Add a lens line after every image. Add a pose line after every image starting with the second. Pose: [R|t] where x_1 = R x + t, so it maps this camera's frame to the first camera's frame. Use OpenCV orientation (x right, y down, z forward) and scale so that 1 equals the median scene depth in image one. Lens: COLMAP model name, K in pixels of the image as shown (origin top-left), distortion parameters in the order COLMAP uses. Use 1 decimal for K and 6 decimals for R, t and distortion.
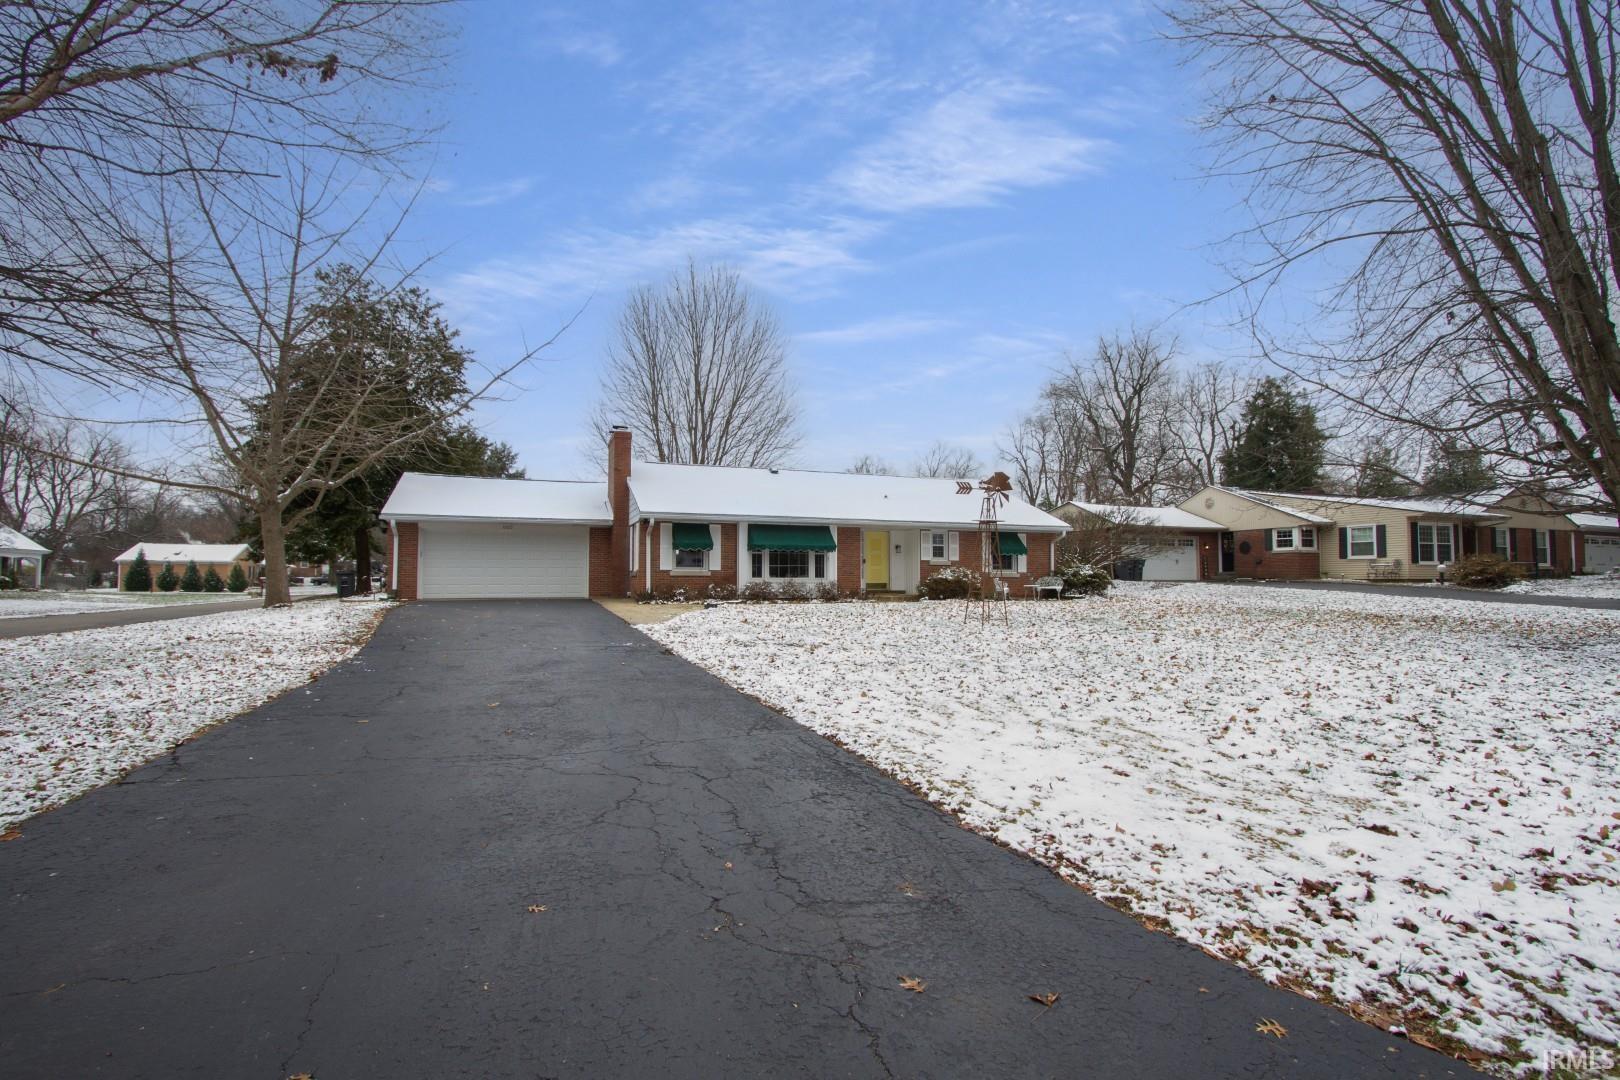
lens RADIAL K [[746.3, 0, 810.0], [0, 746.3, 540.0], [0, 0, 1]] dist [0.000105, 0.000032]
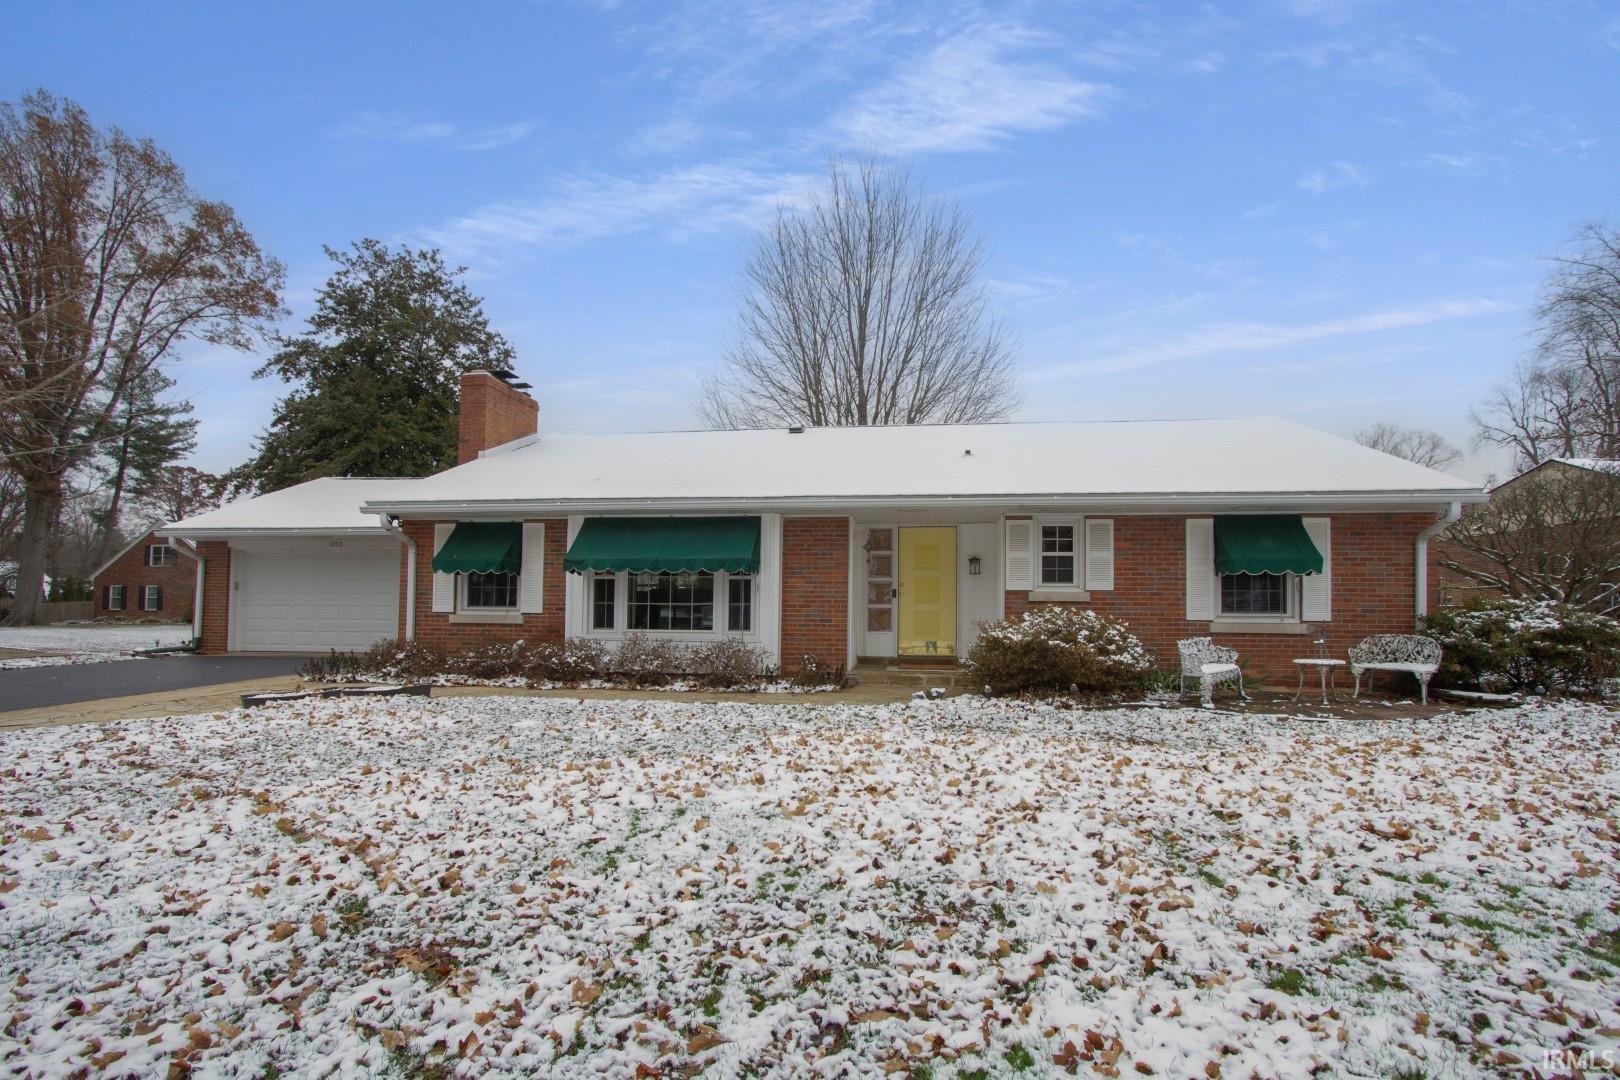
lens RADIAL K [[799.3, 0, 810.0], [0, 799.3, 540.0], [0, 0, 1]] dist [-0.000760, -0.000165]
pose [[0.890659, -0.034417, -0.453367, 0.252886], [0.018873, 0.999070, -0.038767, 0.014319], [0.454280, 0.025971, 0.890480, 0.552863]]
